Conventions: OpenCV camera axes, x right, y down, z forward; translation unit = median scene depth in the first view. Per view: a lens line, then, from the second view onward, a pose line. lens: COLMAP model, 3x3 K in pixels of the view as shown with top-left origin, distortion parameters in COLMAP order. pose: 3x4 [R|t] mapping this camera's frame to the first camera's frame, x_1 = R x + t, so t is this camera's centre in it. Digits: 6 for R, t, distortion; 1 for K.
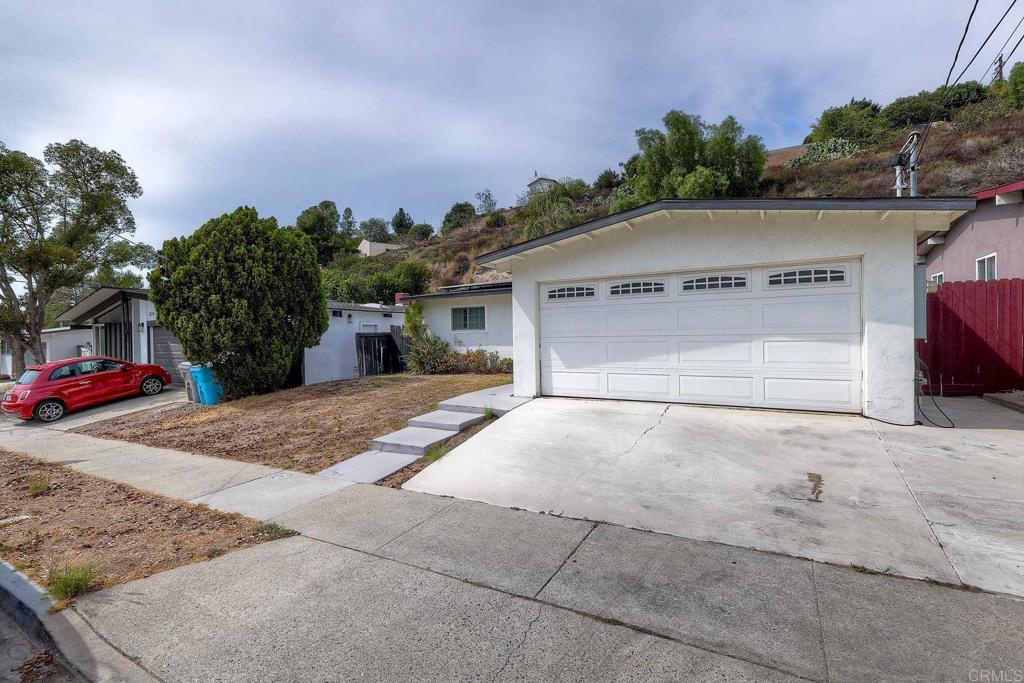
lens RADIAL K [[436.5, 0, 521.6], [0, 436.5, 339.7], [0, 0, 1]] dist [-0.001132, -0.000236]
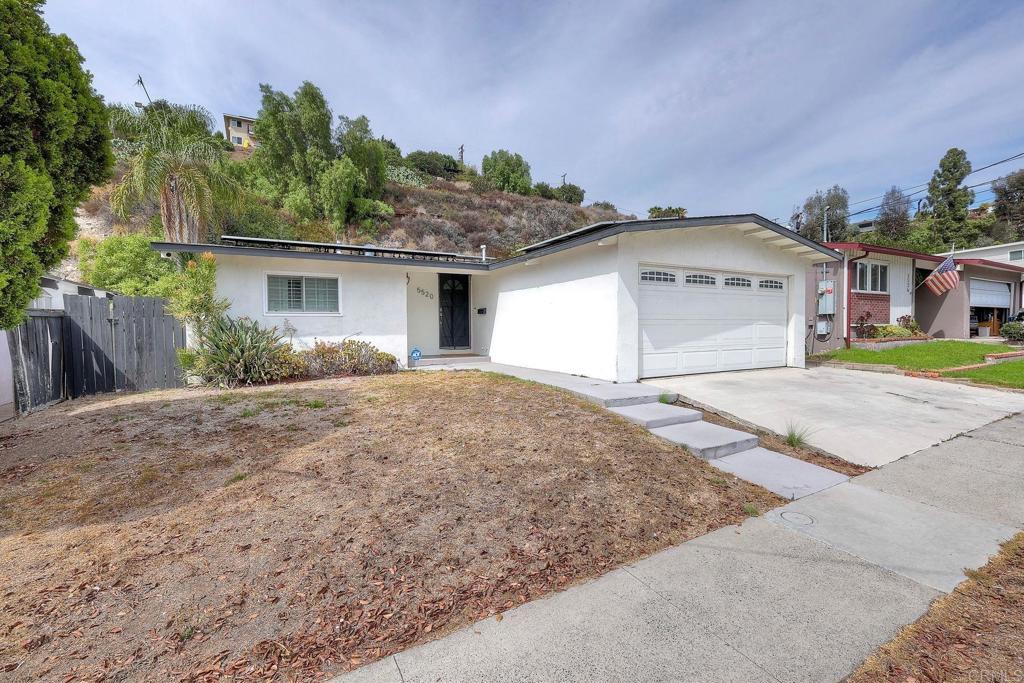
lens RADIAL K [[444.2, 0, 504.2], [0, 444.2, 337.2], [0, 0, 1]] dist [0.000705, 0.001158]
pose [[0.536933, -0.001623, 0.843623, -0.518207], [0.006775, 0.999974, -0.002388, 0.019094], [-0.843598, 0.006998, 0.536930, 0.396189]]
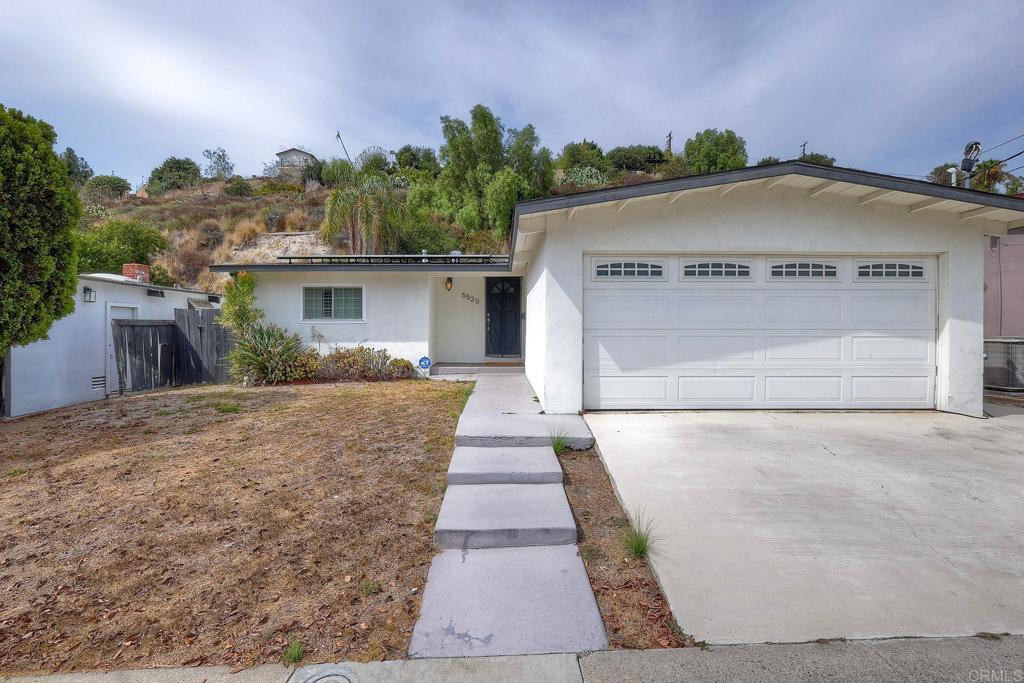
lens RADIAL K [[444.2, 0, 504.2], [0, 444.2, 337.2], [0, 0, 1]] dist [0.000705, 0.001158]
pose [[0.867305, 0.009740, 0.497683, -0.239208], [-0.009578, 0.999950, -0.002879, 0.006060], [-0.497686, -0.002270, 0.867354, 0.238593]]
